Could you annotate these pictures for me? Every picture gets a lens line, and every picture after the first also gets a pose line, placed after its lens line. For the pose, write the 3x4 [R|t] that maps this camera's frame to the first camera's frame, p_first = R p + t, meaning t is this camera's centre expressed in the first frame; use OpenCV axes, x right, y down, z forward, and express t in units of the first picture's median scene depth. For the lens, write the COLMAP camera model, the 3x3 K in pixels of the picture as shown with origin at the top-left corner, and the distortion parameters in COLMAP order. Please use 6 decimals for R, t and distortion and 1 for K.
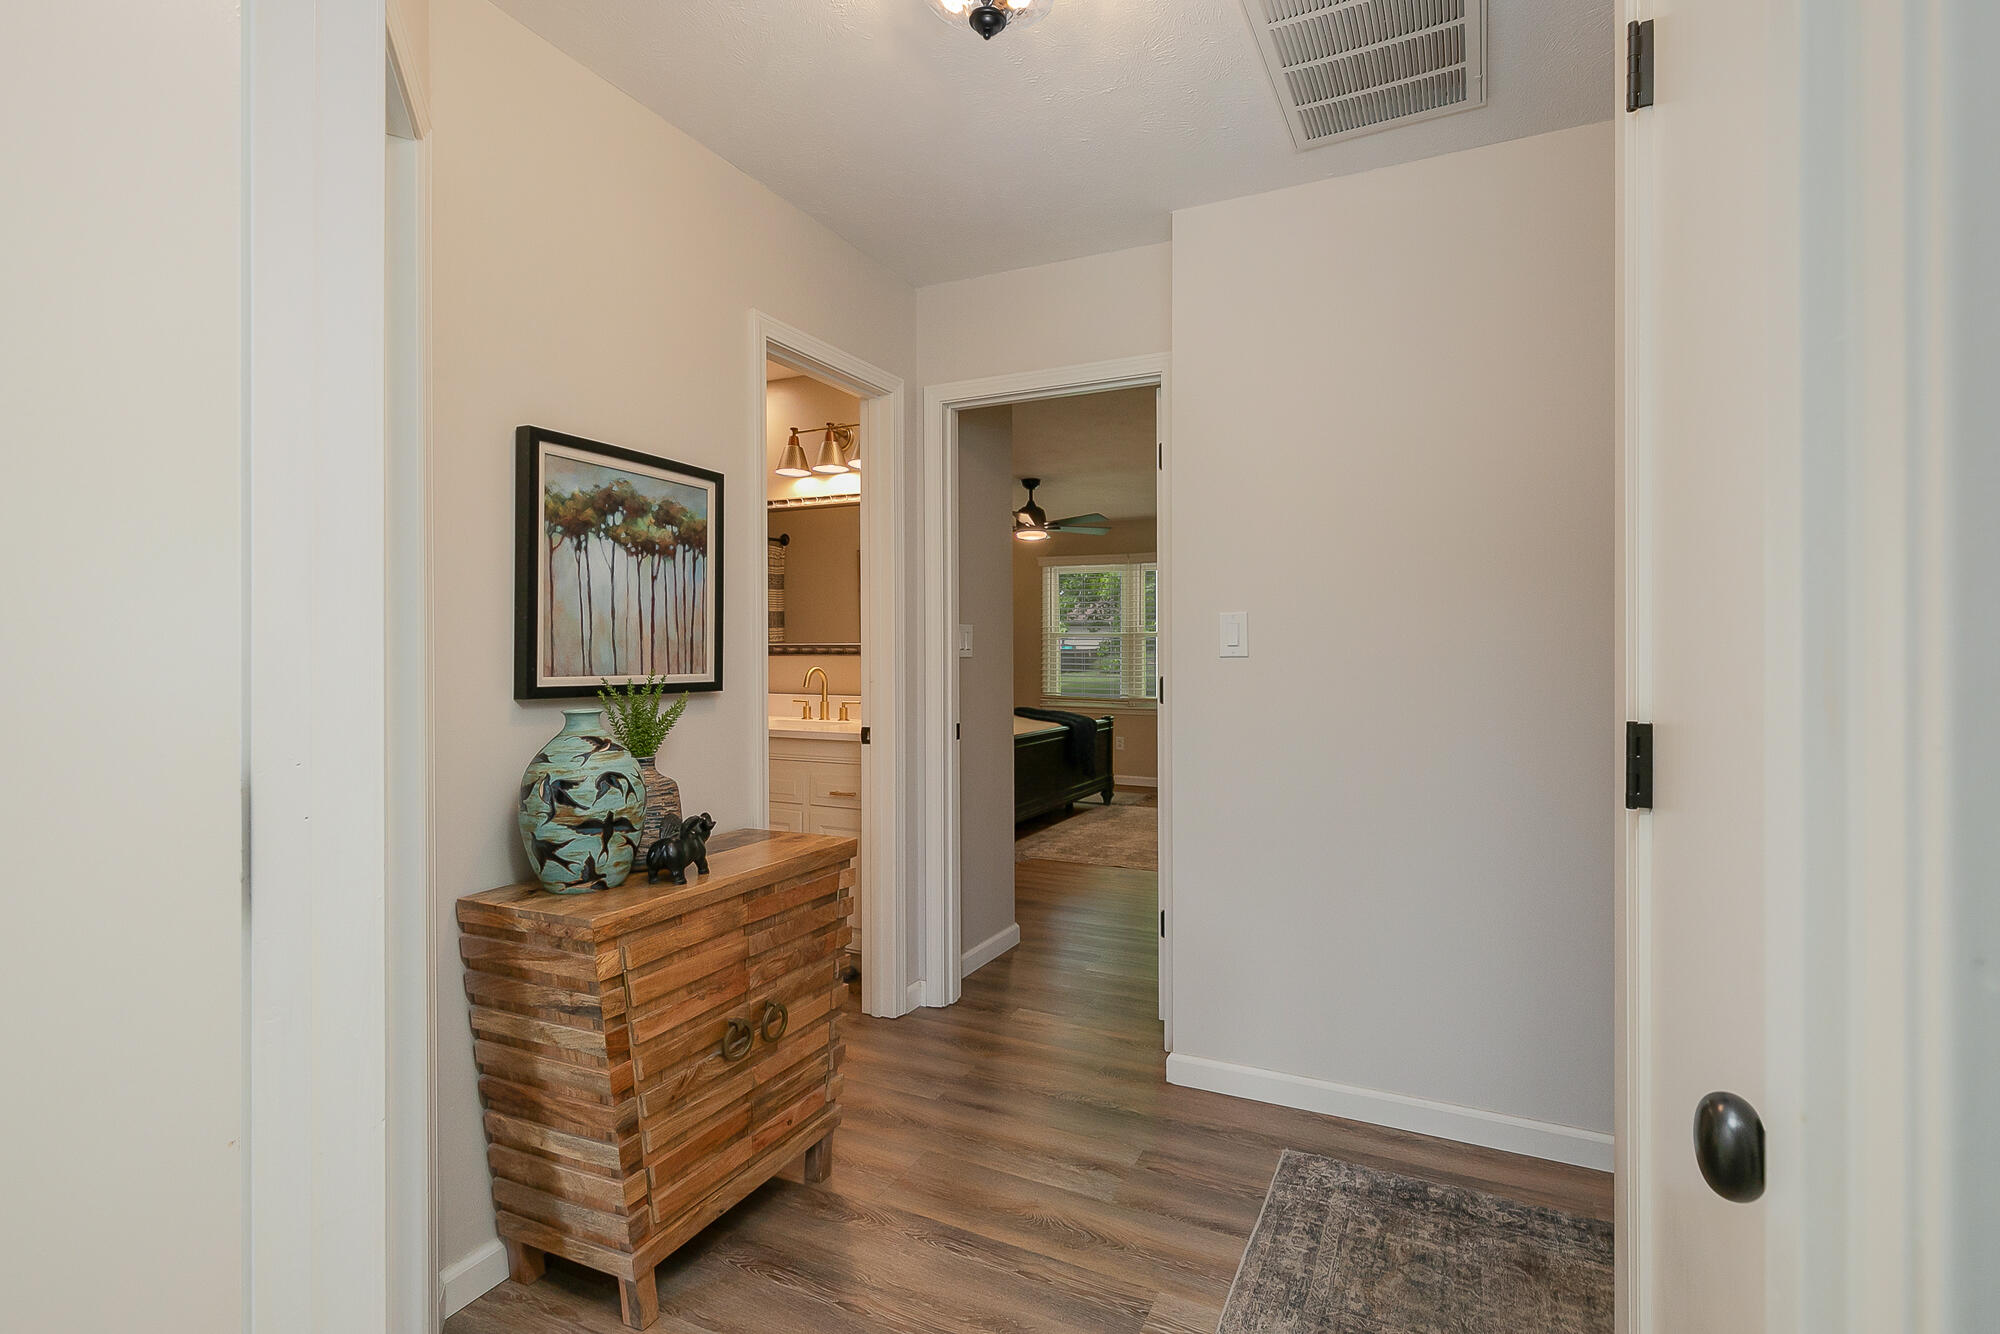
lens RADIAL K [[931.7, 0, 999.8], [0, 931.7, 655.1], [0, 0, 1]] dist [0.000242, -0.001201]
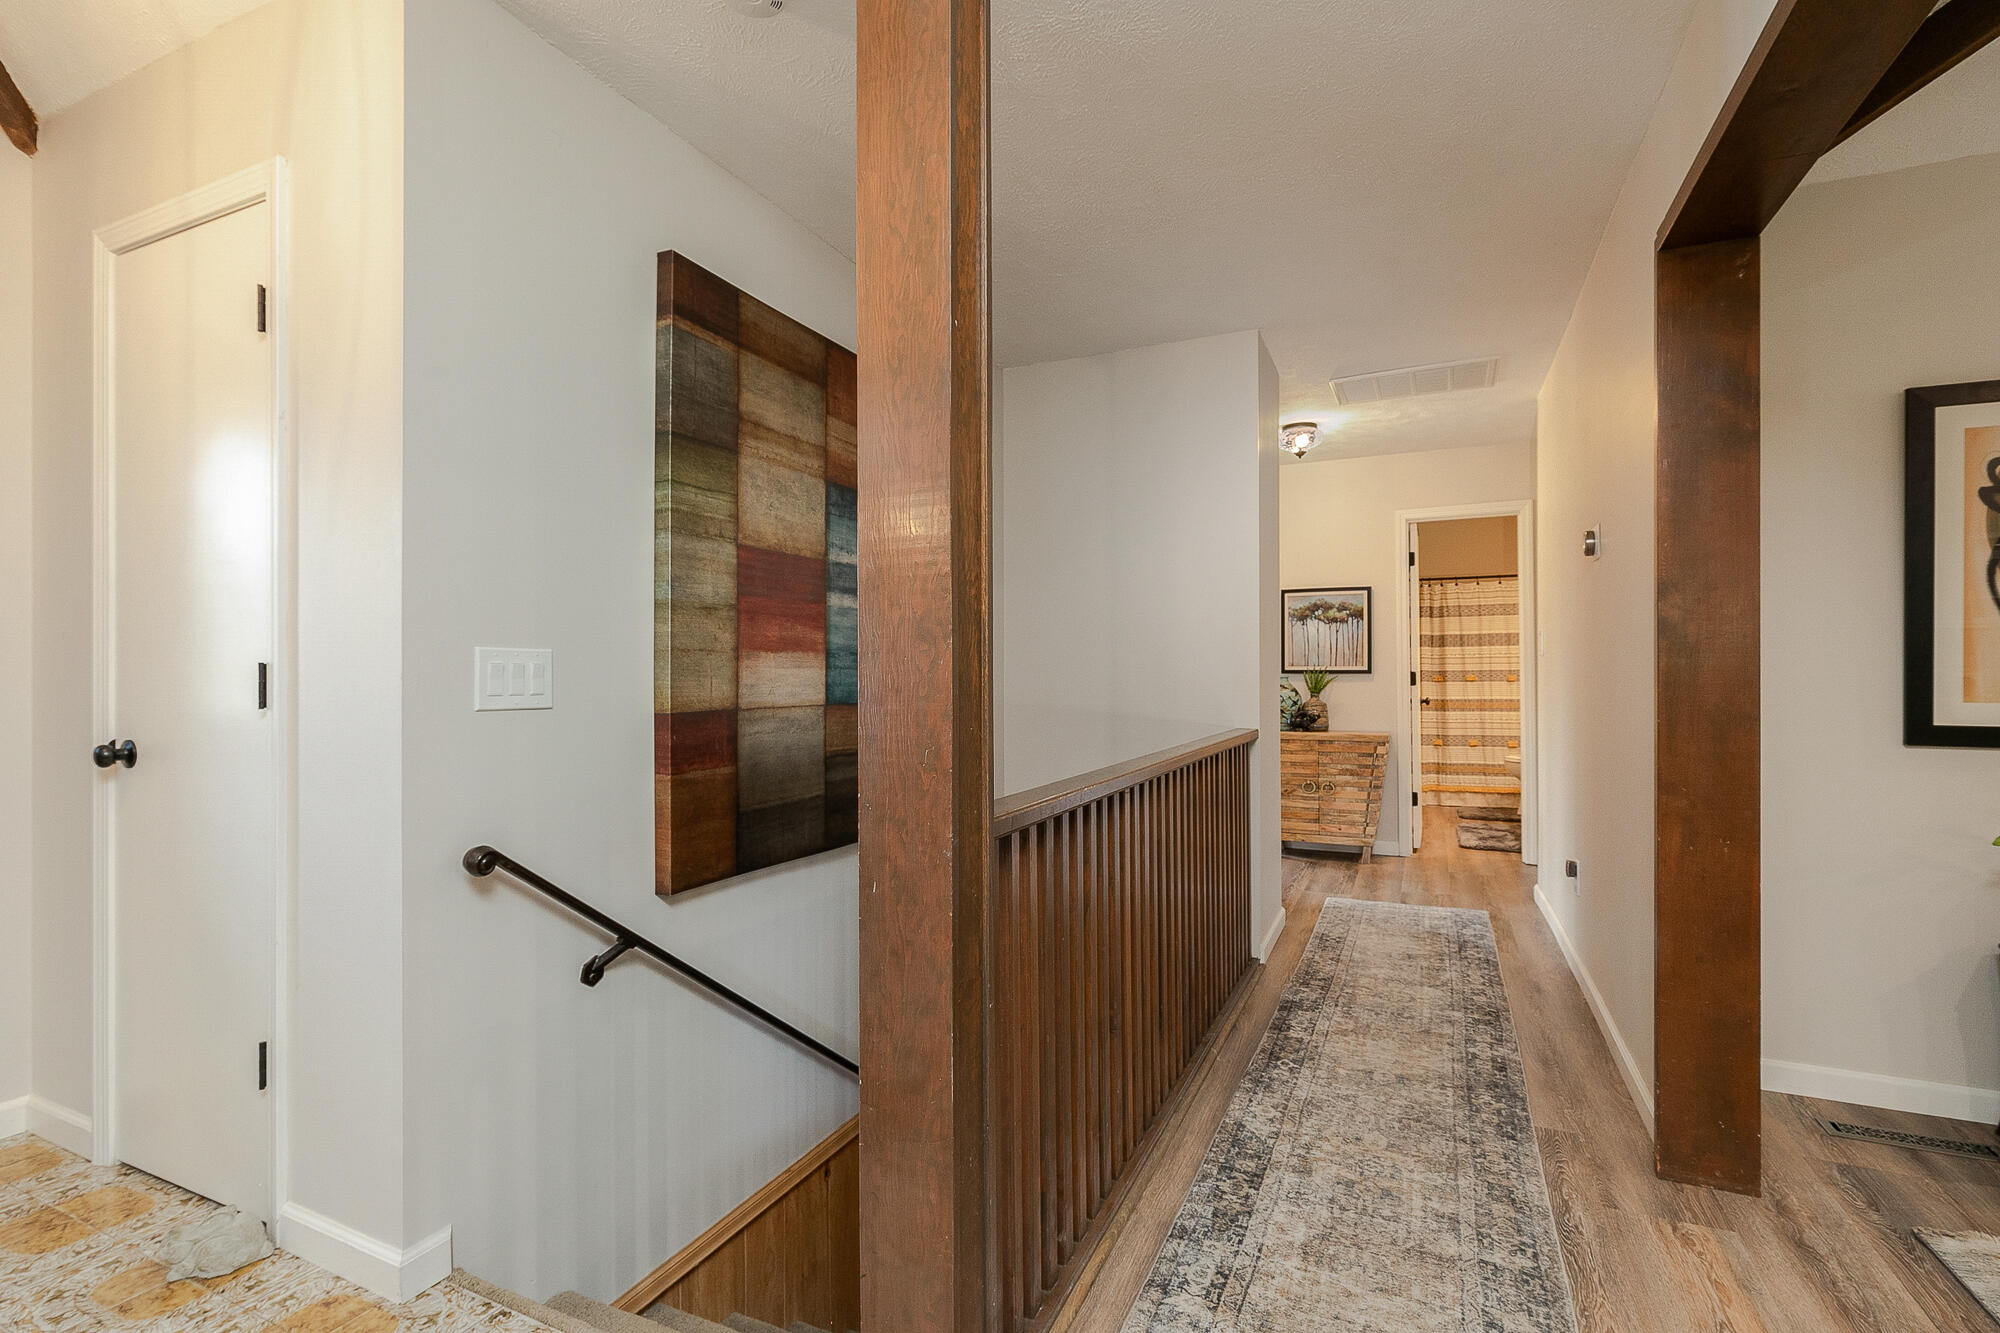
lens RADIAL K [[931.7, 0, 995.7], [0, 931.7, 664.1], [0, 0, 1]] dist [0.000242, -0.001201]
pose [[0.030769, -0.008383, -0.999491, 2.360131], [0.001748, 0.999964, -0.008333, 0.035185], [0.999525, -0.001490, 0.030782, -0.086714]]
